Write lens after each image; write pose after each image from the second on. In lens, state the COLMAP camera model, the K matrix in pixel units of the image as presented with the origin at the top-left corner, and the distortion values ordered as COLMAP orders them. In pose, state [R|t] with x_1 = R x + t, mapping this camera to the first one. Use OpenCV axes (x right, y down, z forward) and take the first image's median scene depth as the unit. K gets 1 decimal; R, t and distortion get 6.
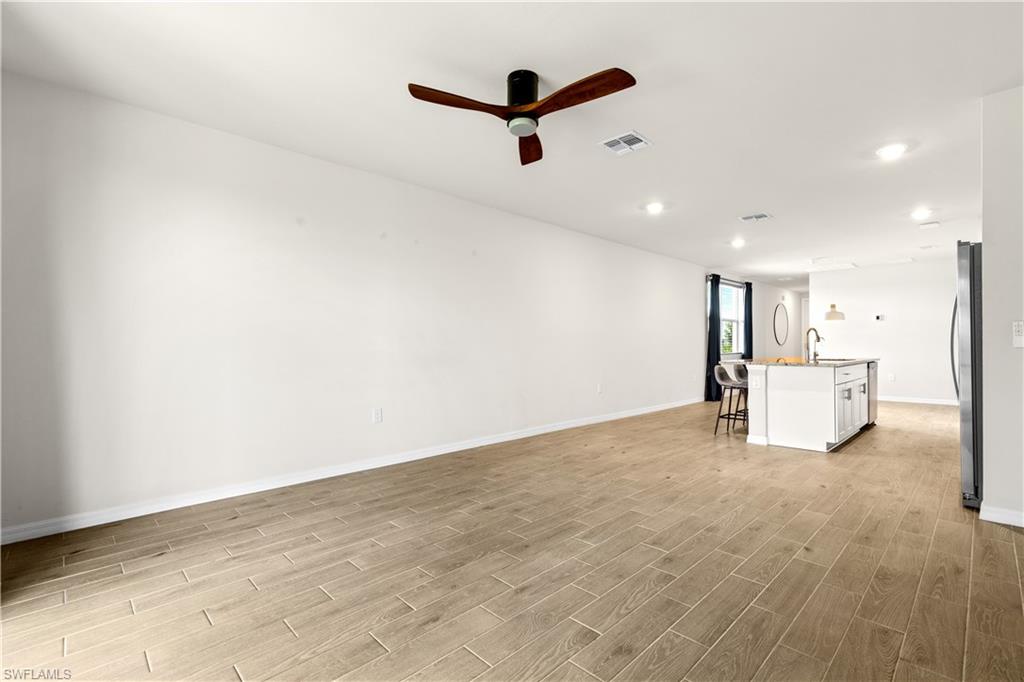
lens RADIAL K [[452.0, 0, 512.0], [0, 452.0, 341.0], [0, 0, 1]] dist [0.008834, 0.000271]
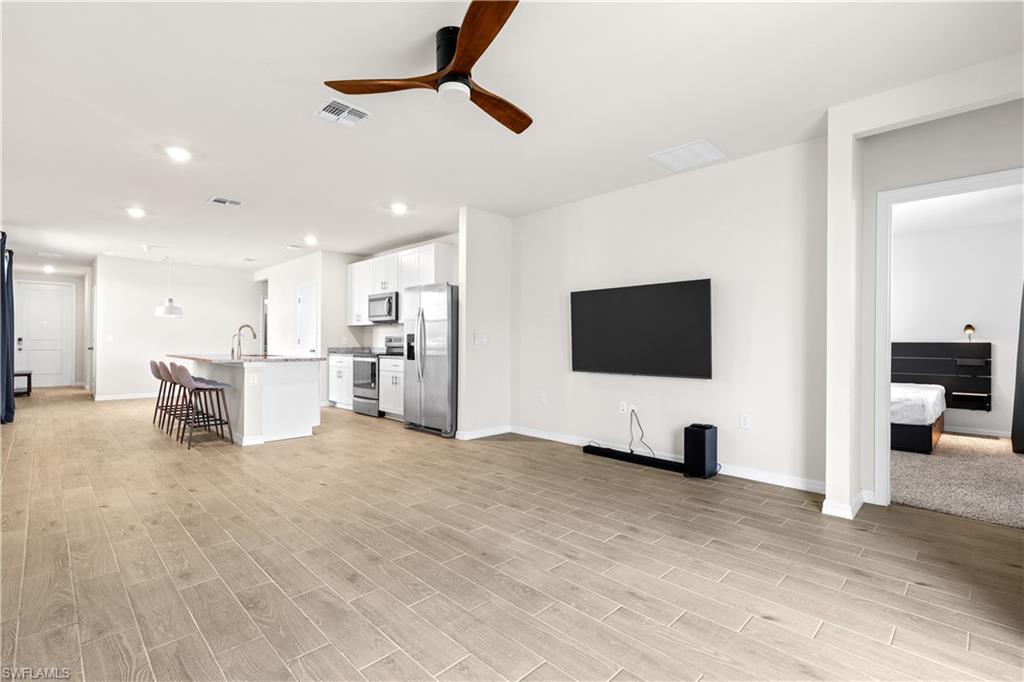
lens RADIAL K [[480.0, 0, 512.0], [0, 480.0, 341.0], [0, 0, 1]] dist [0.005942, 0.000296]
pose [[-0.020786, 0.011968, 0.999712, -0.842715], [-0.017430, 0.999772, -0.012331, 0.021607], [-0.999632, -0.017682, -0.020572, 0.846494]]
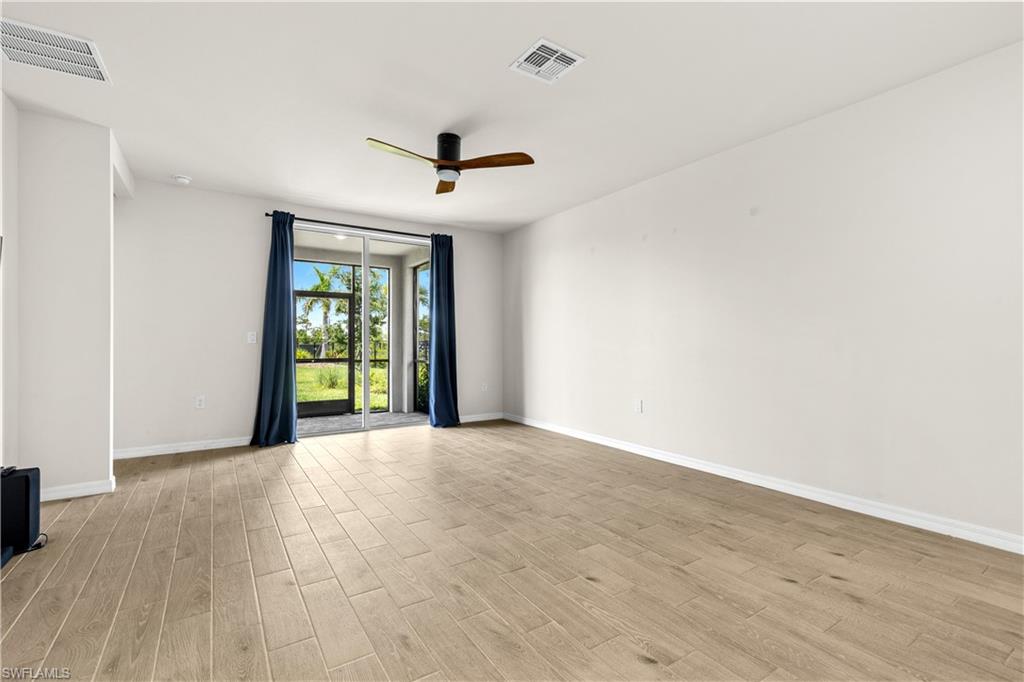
lens RADIAL K [[452.0, 0, 512.0], [0, 452.0, 341.0], [0, 0, 1]] dist [0.008834, 0.000271]
pose [[-0.178962, 0.001255, -0.983855, 1.188288], [0.011120, 0.999938, -0.000747, 0.013951], [0.983793, -0.011074, -0.178965, 1.322589]]
